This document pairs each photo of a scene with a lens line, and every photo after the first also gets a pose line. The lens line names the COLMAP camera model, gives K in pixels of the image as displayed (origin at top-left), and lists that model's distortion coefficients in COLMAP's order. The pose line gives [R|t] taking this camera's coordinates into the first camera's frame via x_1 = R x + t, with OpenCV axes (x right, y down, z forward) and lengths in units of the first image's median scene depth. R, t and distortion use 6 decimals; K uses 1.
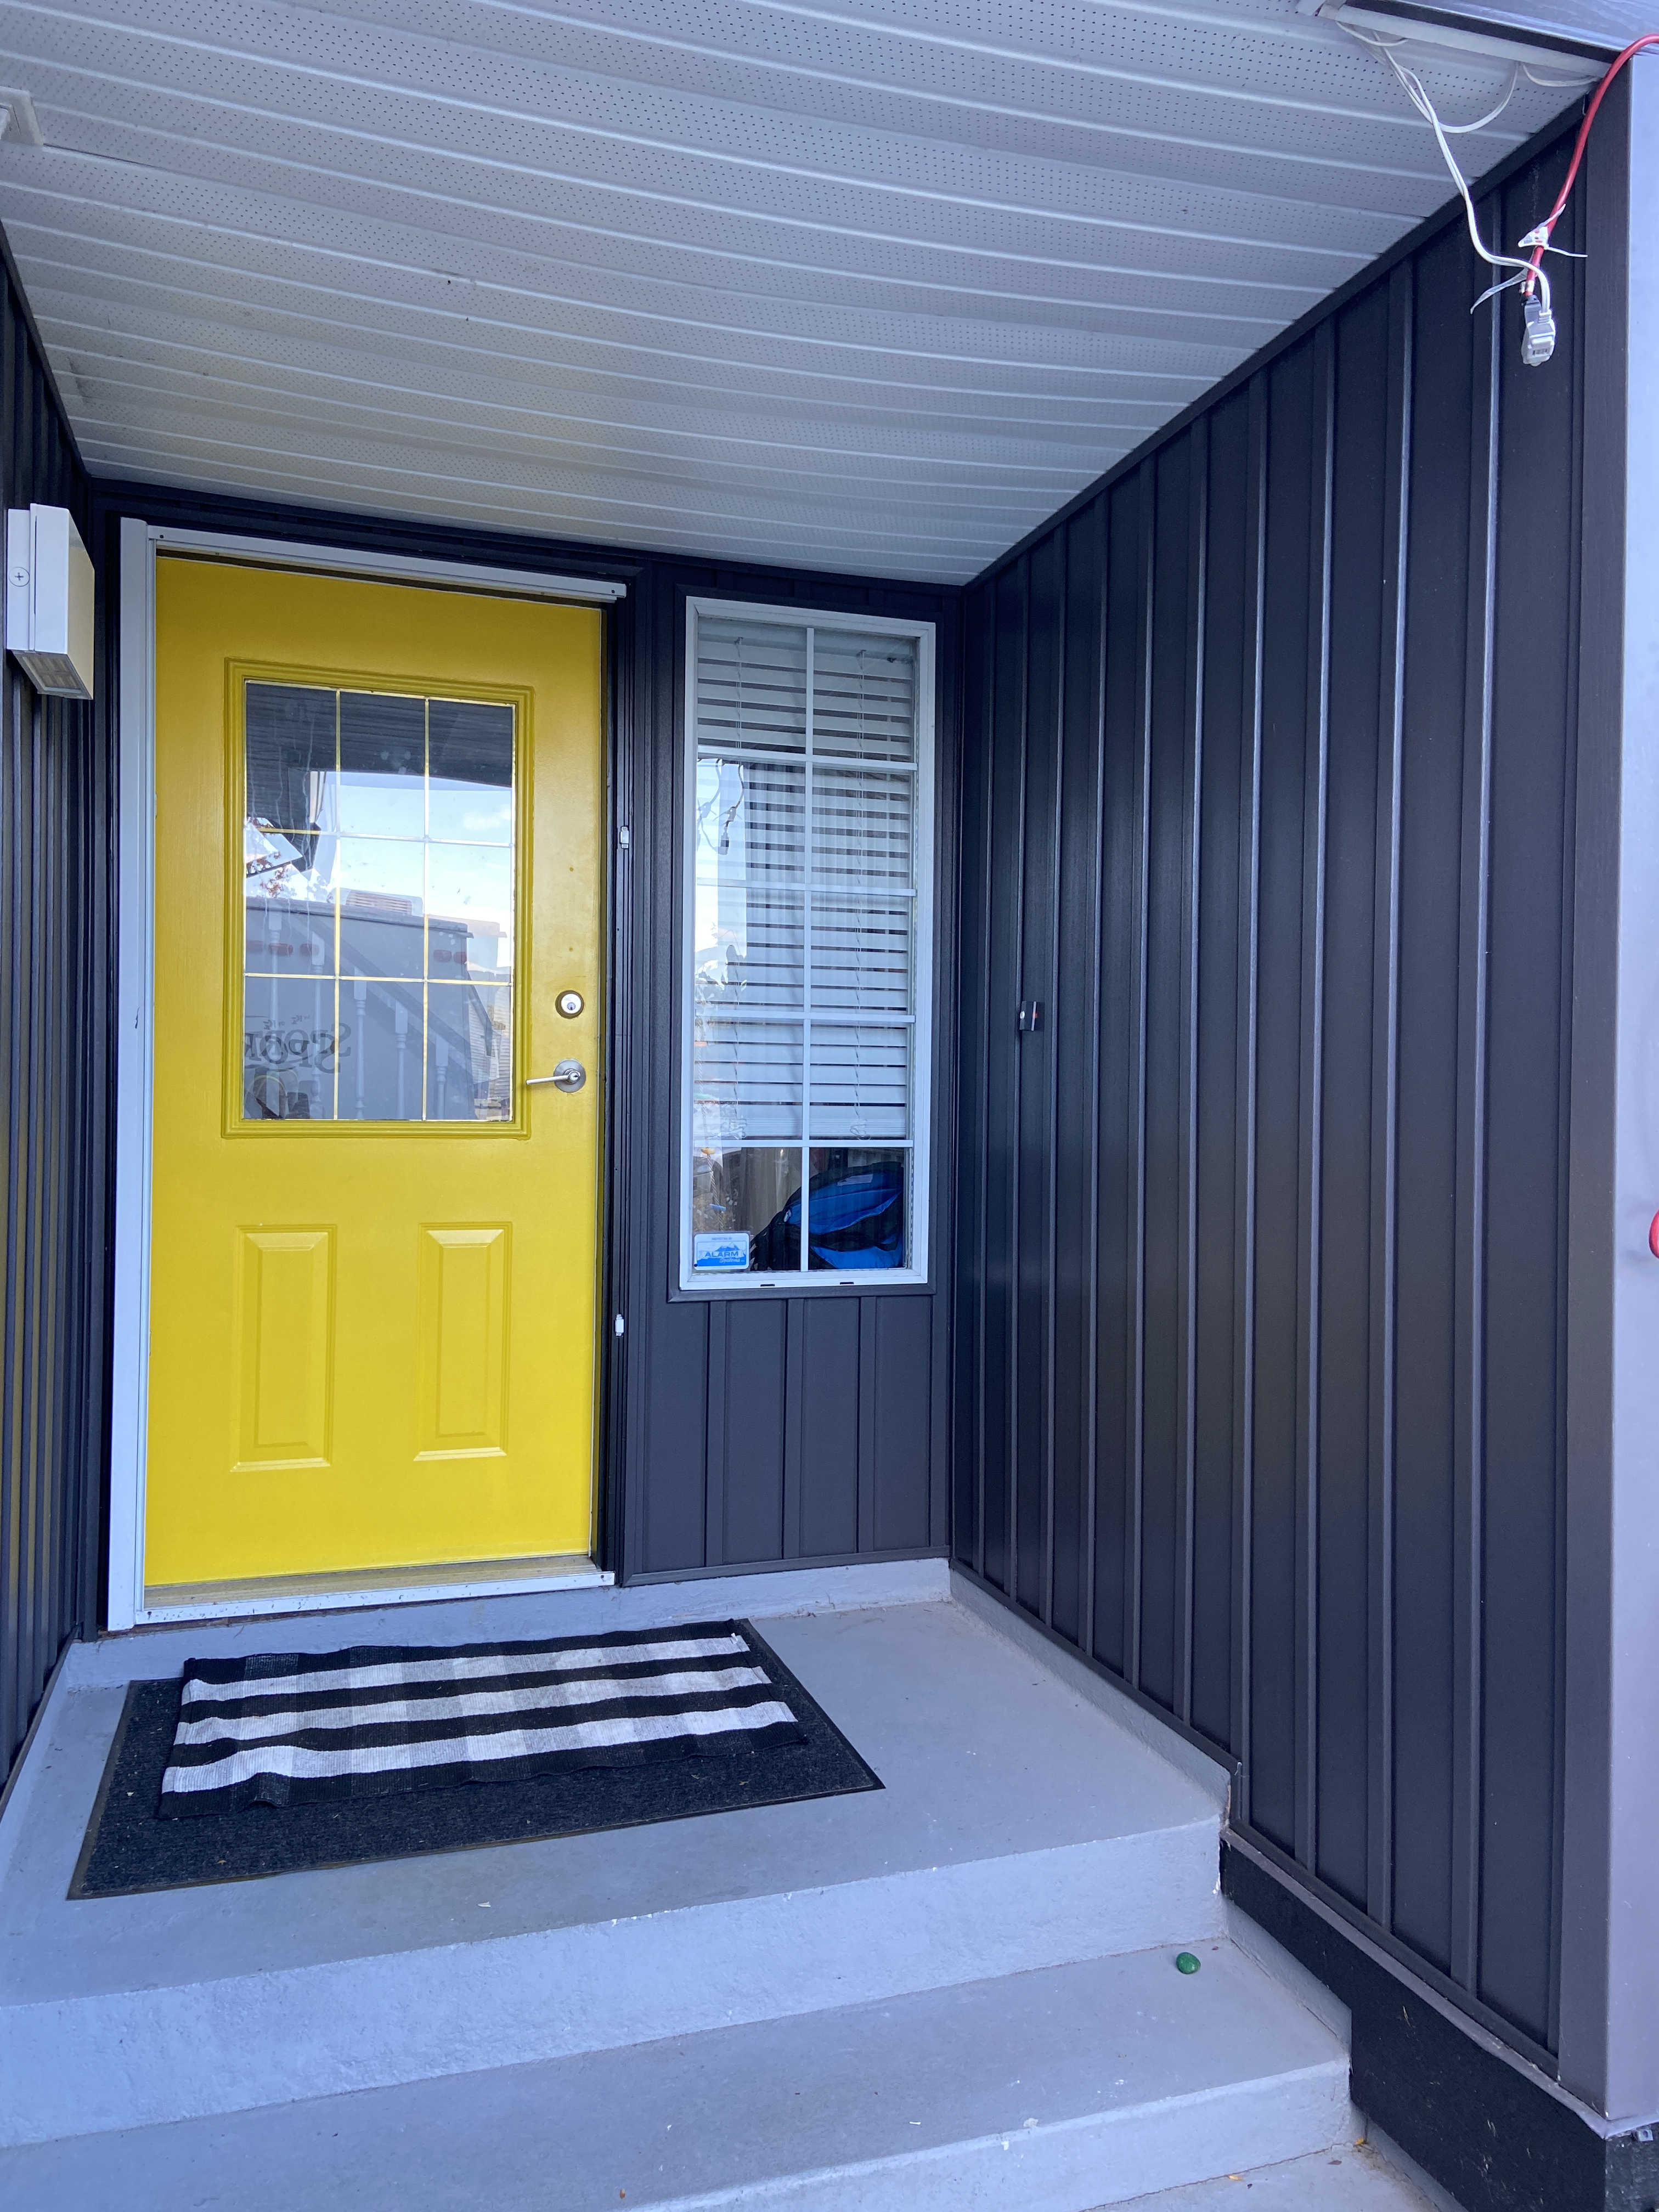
lens RADIAL K [[1641.9, 0, 832.3], [0, 1641.9, 1097.0], [0, 0, 1]] dist [0.137742, -0.161018]
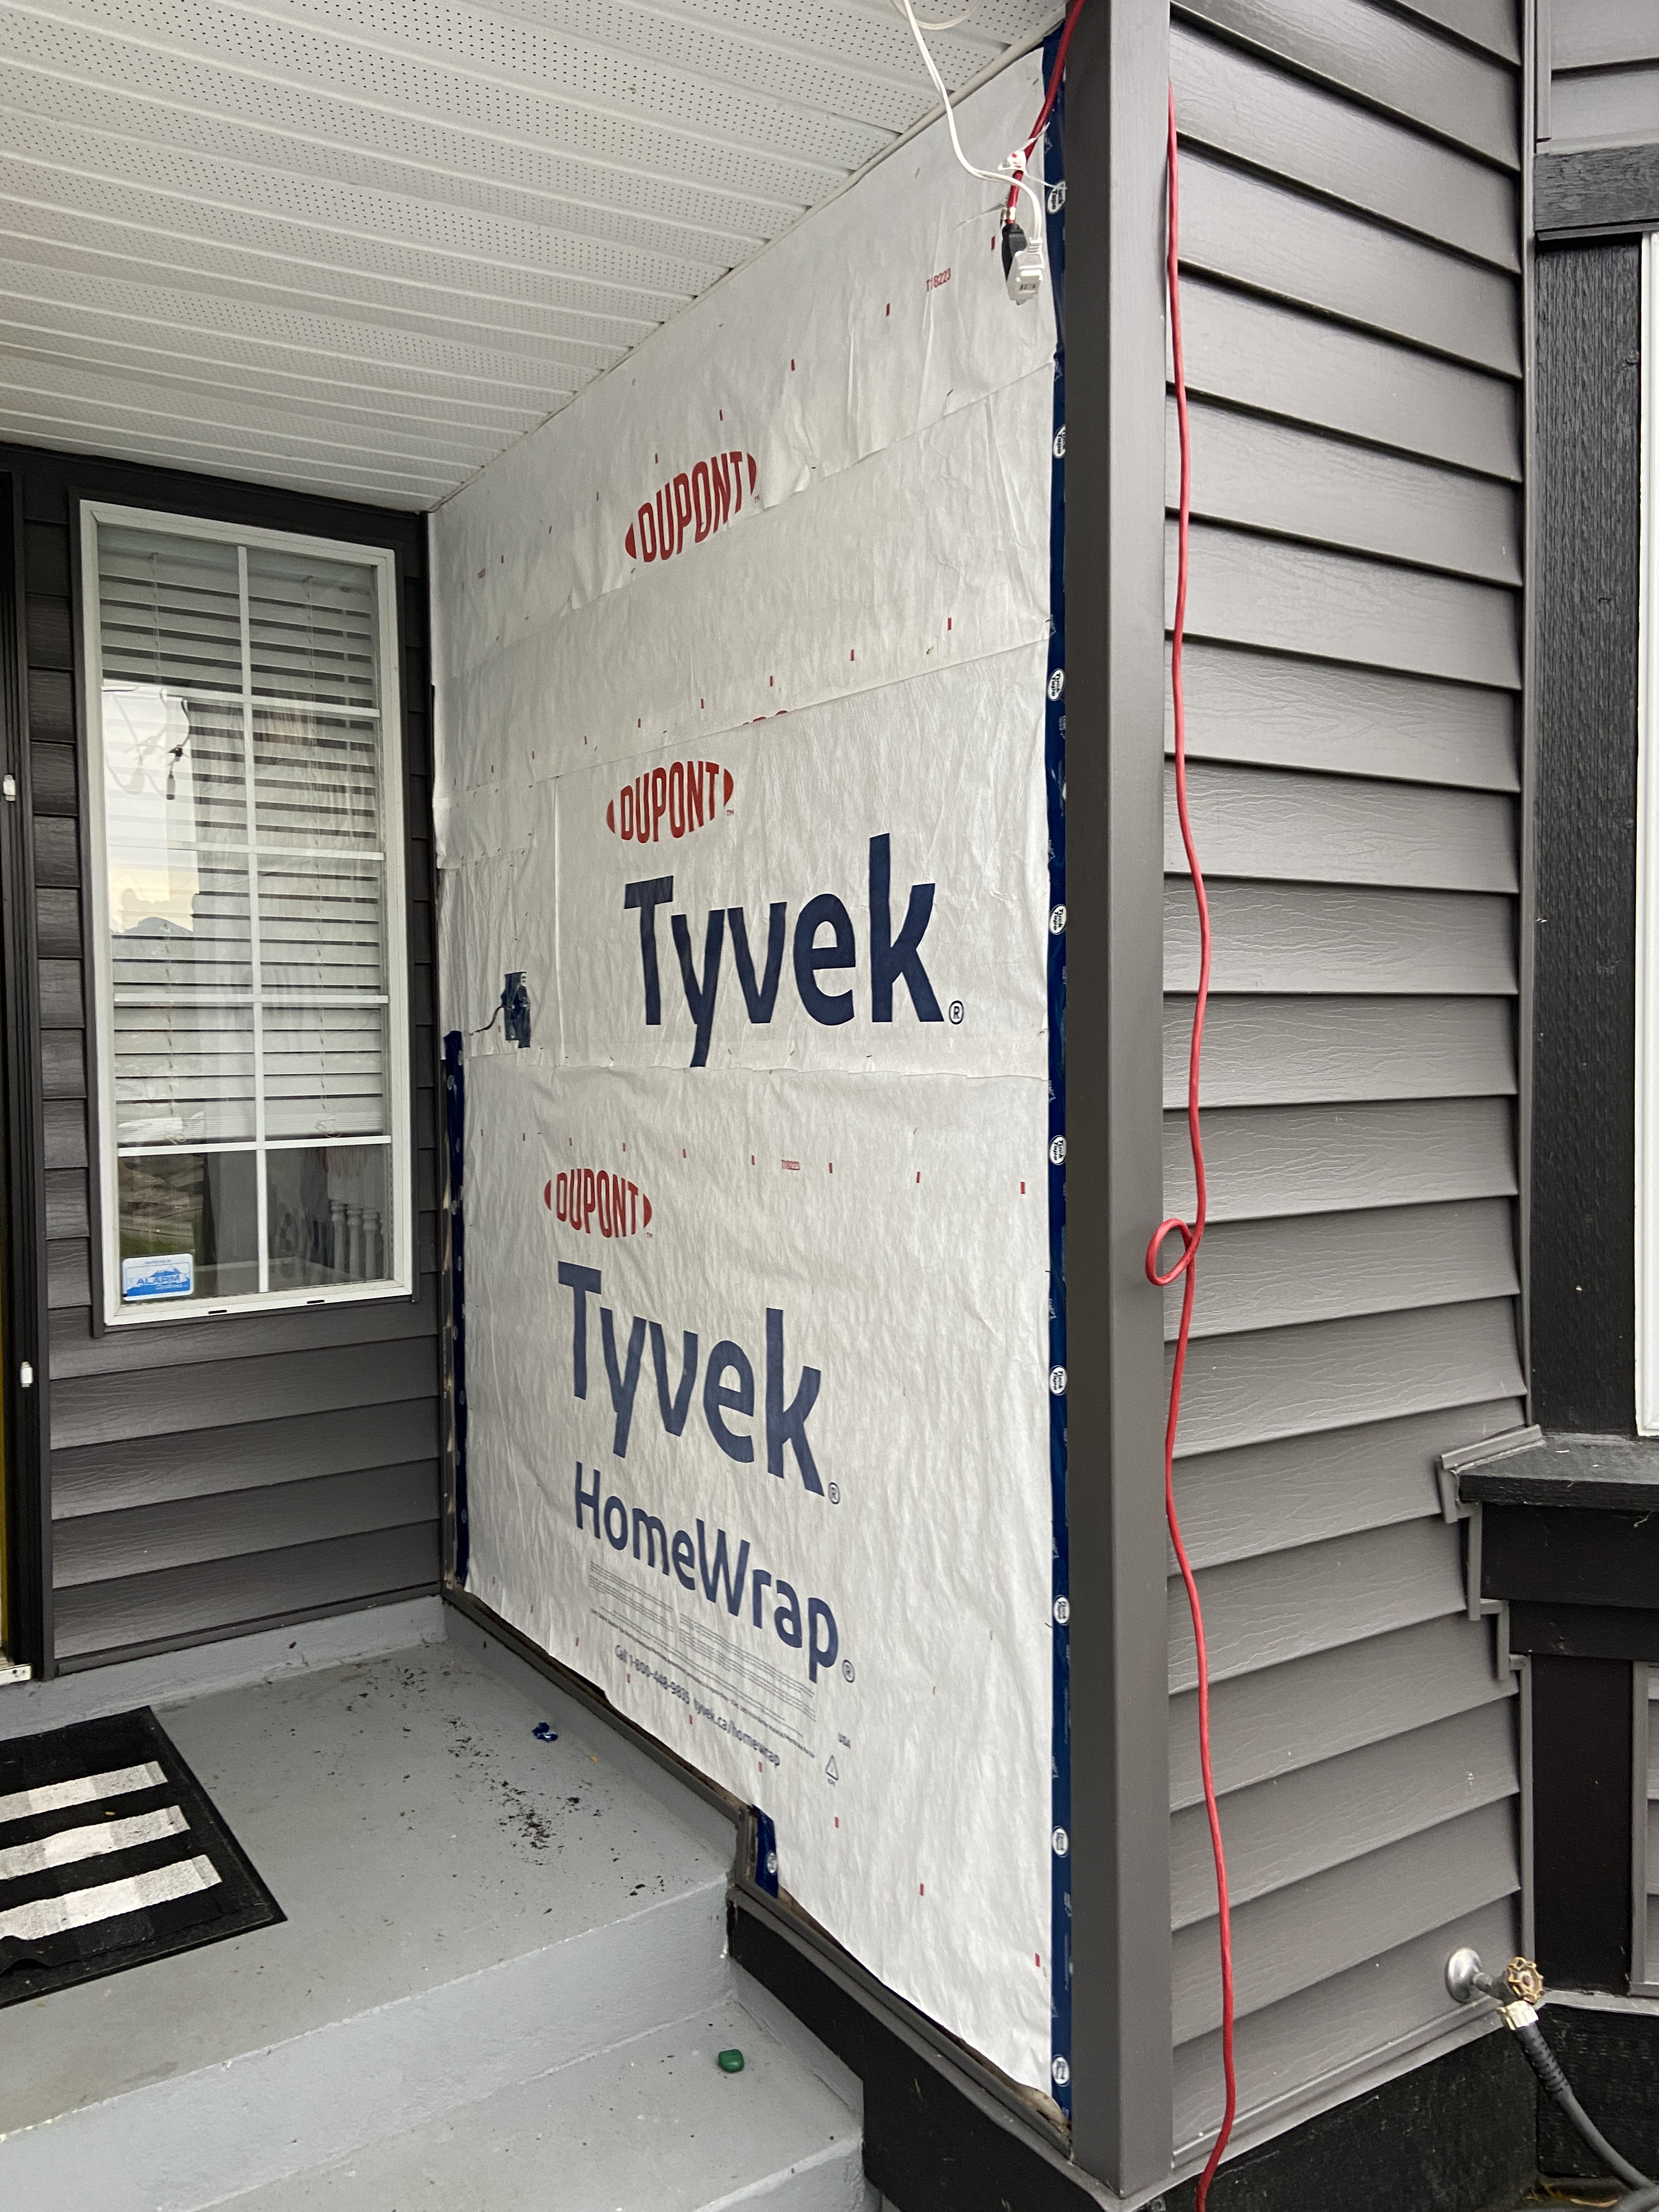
lens RADIAL K [[1632.6, 0, 788.9], [0, 1632.6, 1094.2], [0, 0, 1]] dist [0.124022, -0.155459]
pose [[0.966180, -0.031961, 0.255881, 0.032565], [0.024032, 0.999131, 0.034054, -0.022721], [-0.256747, -0.026753, 0.966108, 0.089492]]
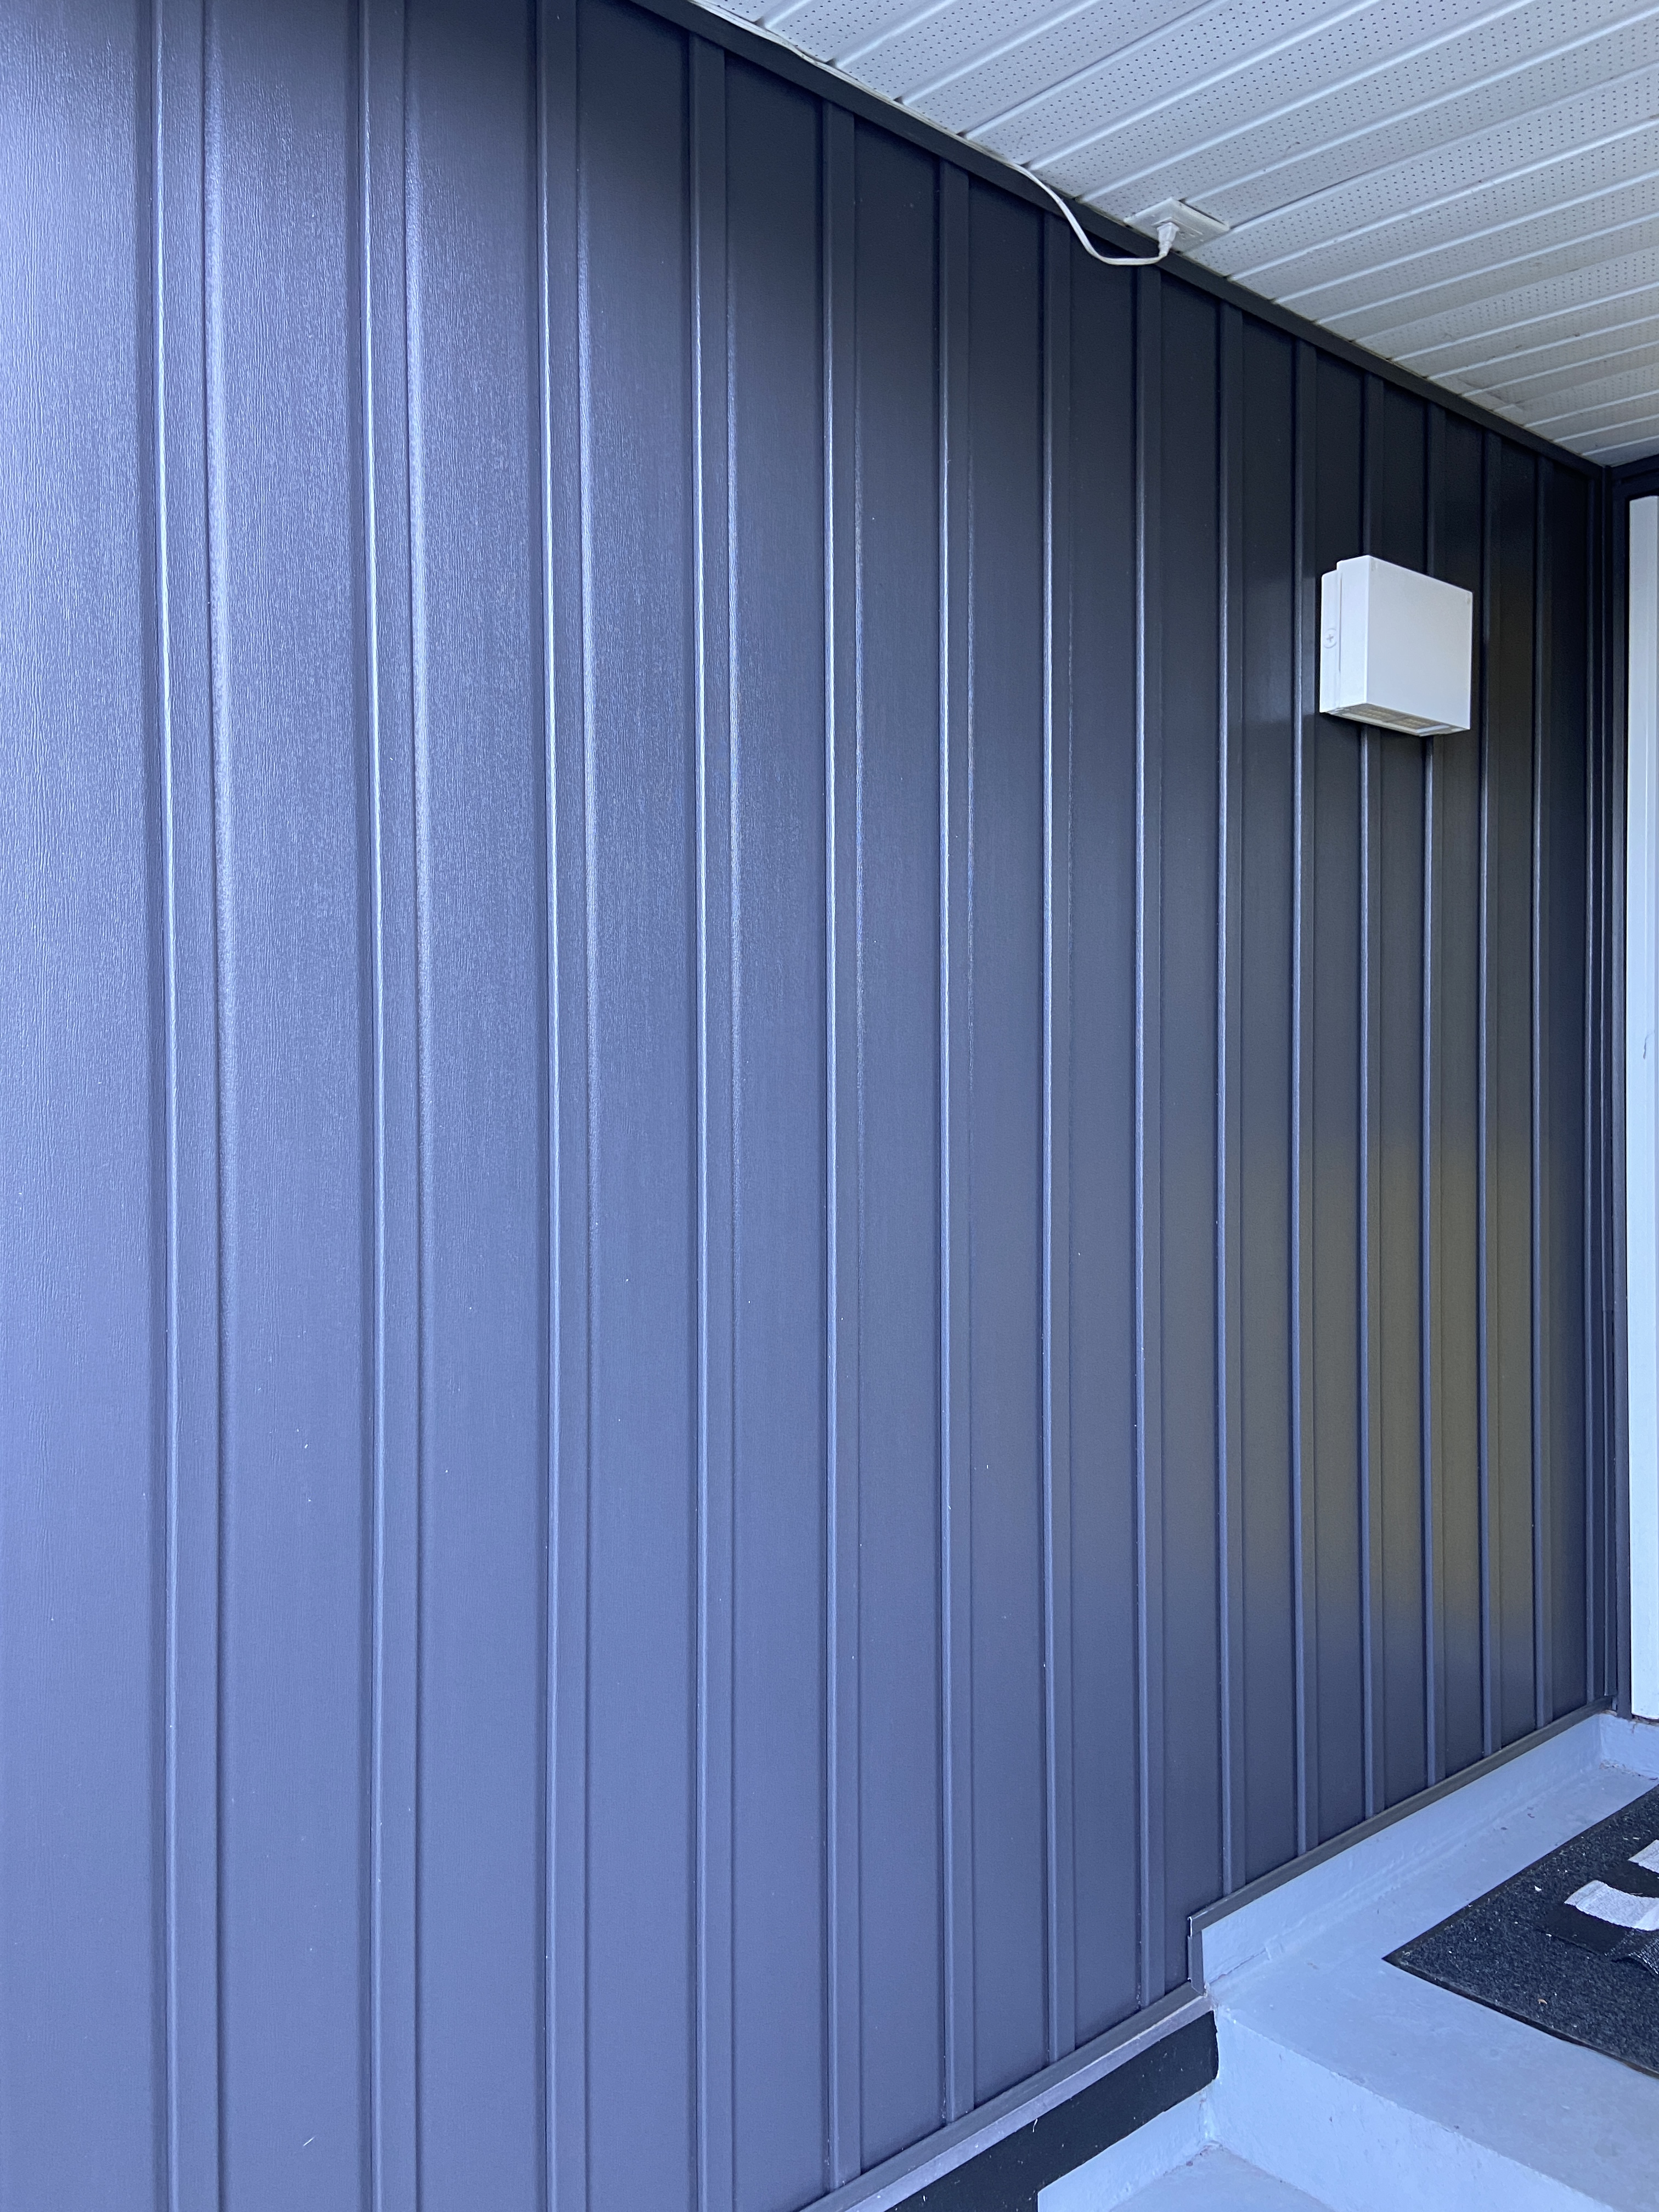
lens RADIAL K [[1666.4, 0, 877.1], [0, 1666.4, 1101.5], [0, 0, 1]] dist [0.096917, -0.099688]
pose [[0.406563, -0.003144, -0.913617, 0.231719], [0.011918, 0.999927, 0.001863, -0.022370], [0.913545, -0.011645, 0.406571, 0.223952]]
